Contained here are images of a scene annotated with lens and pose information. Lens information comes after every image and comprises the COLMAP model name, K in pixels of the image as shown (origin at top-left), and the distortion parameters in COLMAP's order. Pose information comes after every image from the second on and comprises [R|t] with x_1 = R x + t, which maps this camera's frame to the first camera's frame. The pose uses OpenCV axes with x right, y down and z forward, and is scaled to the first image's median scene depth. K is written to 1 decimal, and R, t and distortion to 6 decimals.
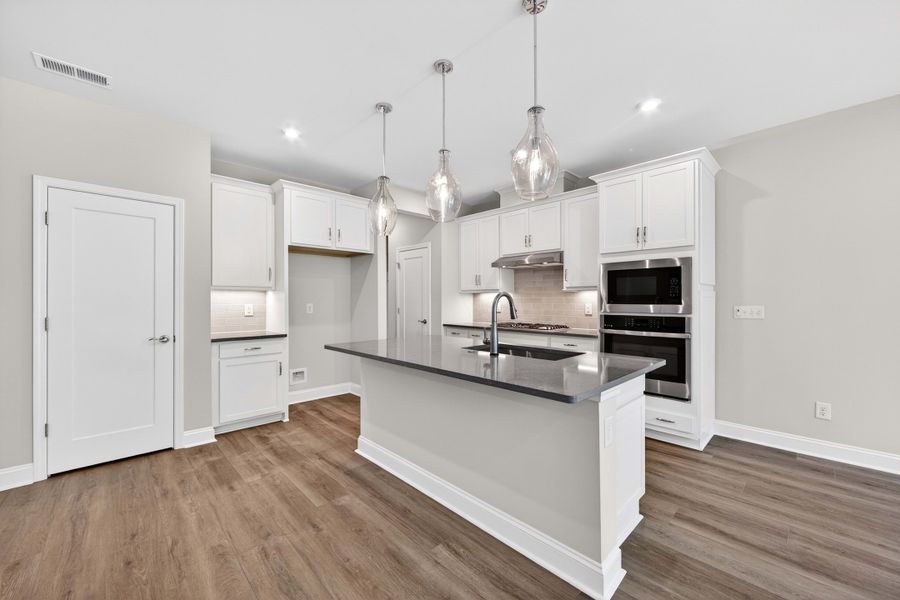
lens RADIAL K [[354.5, 0, 449.4], [0, 354.5, 301.6], [0, 0, 1]] dist [0.000078, -0.001093]
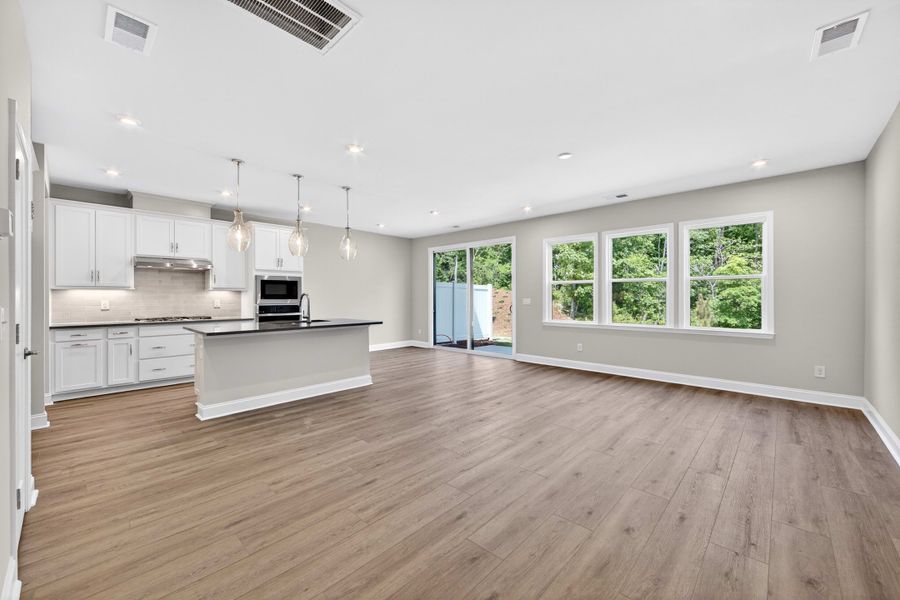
lens RADIAL K [[354.5, 0, 448.8], [0, 354.5, 297.0], [0, 0, 1]] dist [0.000078, -0.001093]
pose [[-0.049413, -0.000056, 0.998778, -1.369391], [0.005359, 0.999986, 0.000321, 0.000161], [-0.998764, 0.005368, -0.049412, 0.186335]]
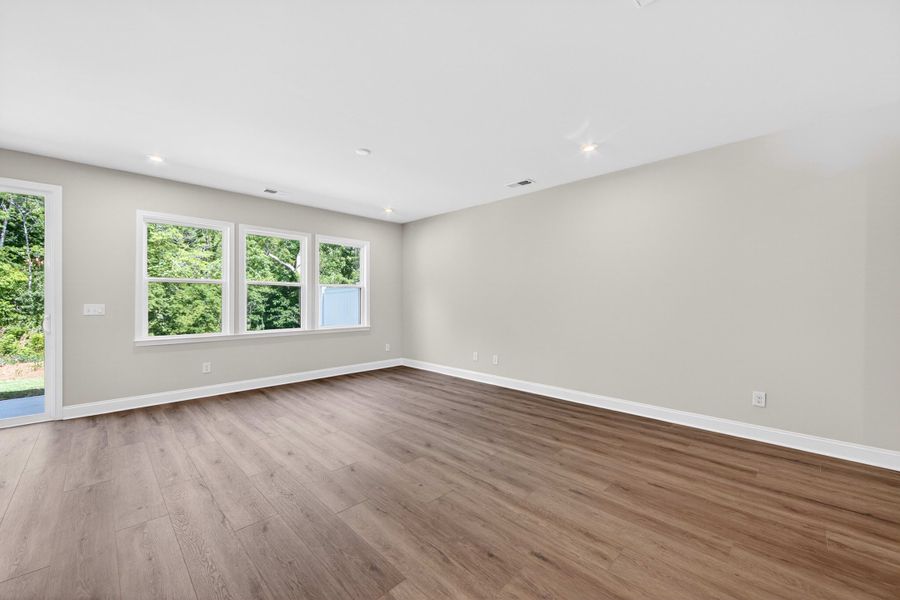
lens RADIAL K [[354.5, 0, 448.6], [0, 354.5, 300.6], [0, 0, 1]] dist [0.000078, -0.001093]
pose [[-0.999814, -0.000154, -0.019291, -0.486954], [-0.000223, 0.999994, 0.003559, -0.003276], [0.019290, 0.003562, -0.999808, 0.836294]]
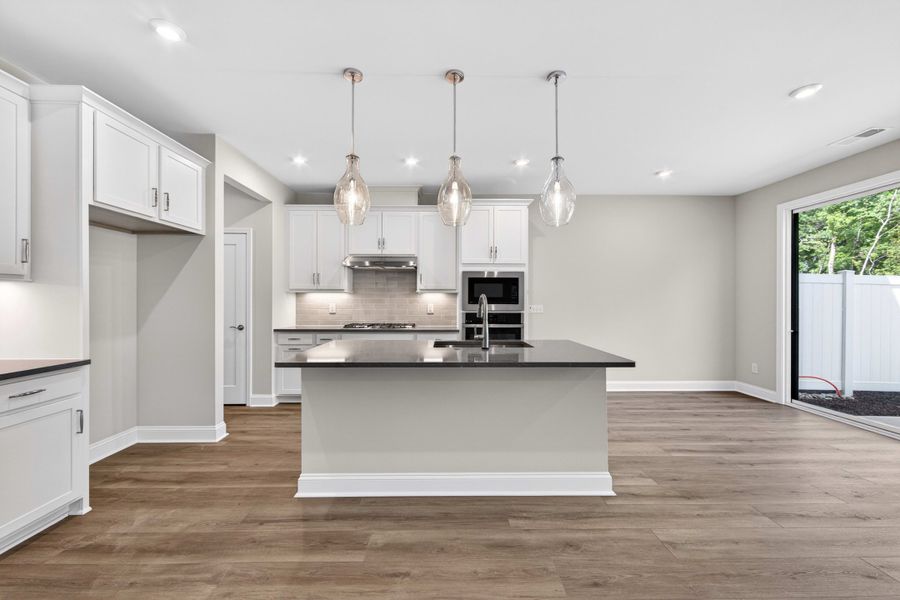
lens RADIAL K [[354.5, 0, 448.9], [0, 354.5, 301.2], [0, 0, 1]] dist [0.000078, -0.001093]
pose [[0.680484, 0.000982, 0.732762, -0.540495], [-0.000118, 0.999999, -0.001230, -0.001941], [-0.732762, 0.000750, 0.680484, 0.207755]]
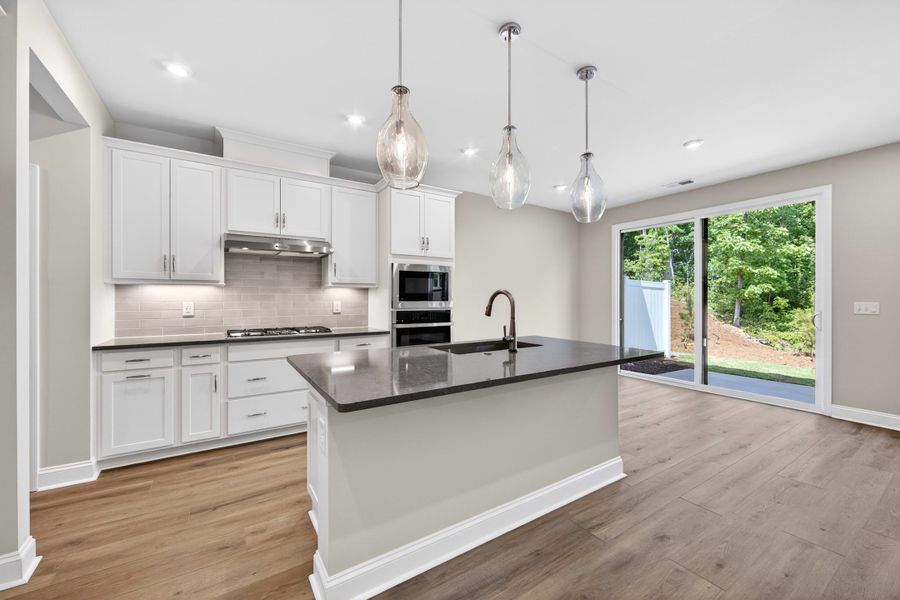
lens RADIAL K [[354.5, 0, 450.0], [0, 354.5, 298.2], [0, 0, 1]] dist [0.000078, -0.001093]
pose [[0.188385, -0.000580, 0.982095, -0.622337], [0.002116, 0.999998, 0.000185, -0.002395], [-0.982093, 0.002043, 0.188386, 0.670148]]
